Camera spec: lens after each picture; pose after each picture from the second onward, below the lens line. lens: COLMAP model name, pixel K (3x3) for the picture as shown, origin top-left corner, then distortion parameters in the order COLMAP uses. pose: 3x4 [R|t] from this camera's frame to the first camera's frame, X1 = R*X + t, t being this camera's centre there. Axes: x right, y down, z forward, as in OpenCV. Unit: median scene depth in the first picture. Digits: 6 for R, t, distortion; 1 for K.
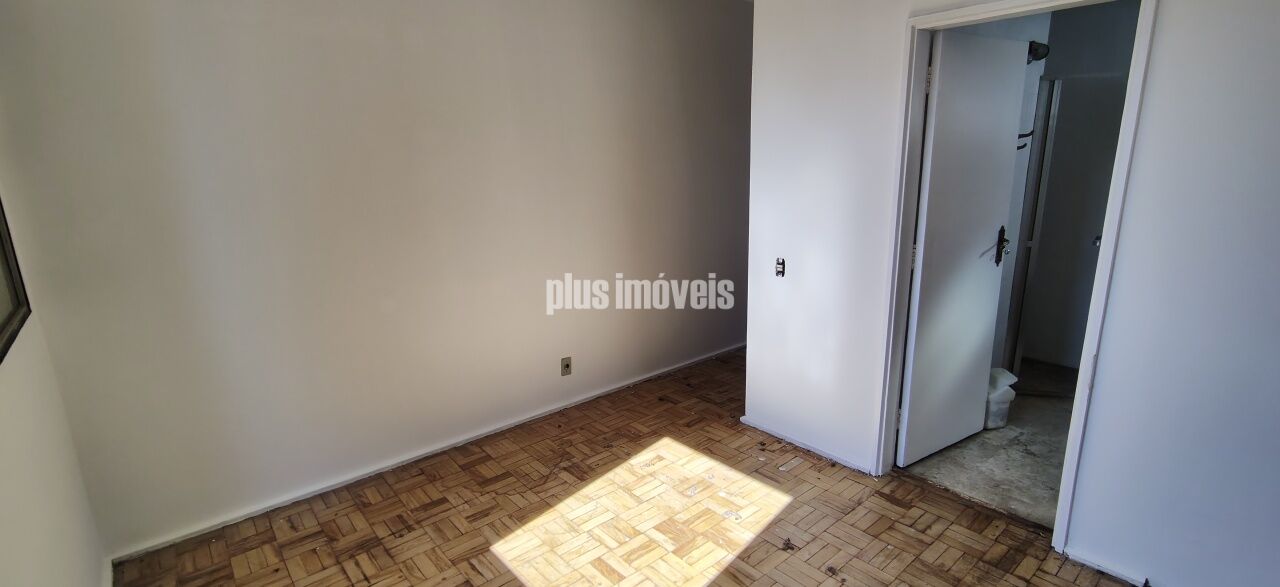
lens RADIAL K [[598.4, 0, 642.5], [0, 598.4, 292.9], [0, 0, 1]] dist [0.000840, 0.001578]
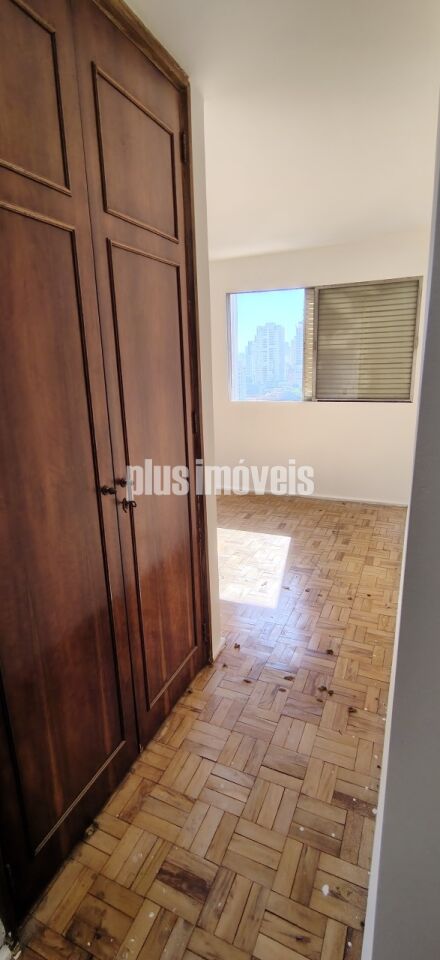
lens RADIAL K [[448.8, 0, 218.9], [0, 448.8, 481.0], [0, 0, 1]] dist [0.000840, 0.001578]
pose [[-0.899111, 0.150875, -0.410898, 0.479728], [-0.064145, 0.883170, 0.464645, -0.379660], [0.432996, 0.444125, -0.784390, 1.632383]]
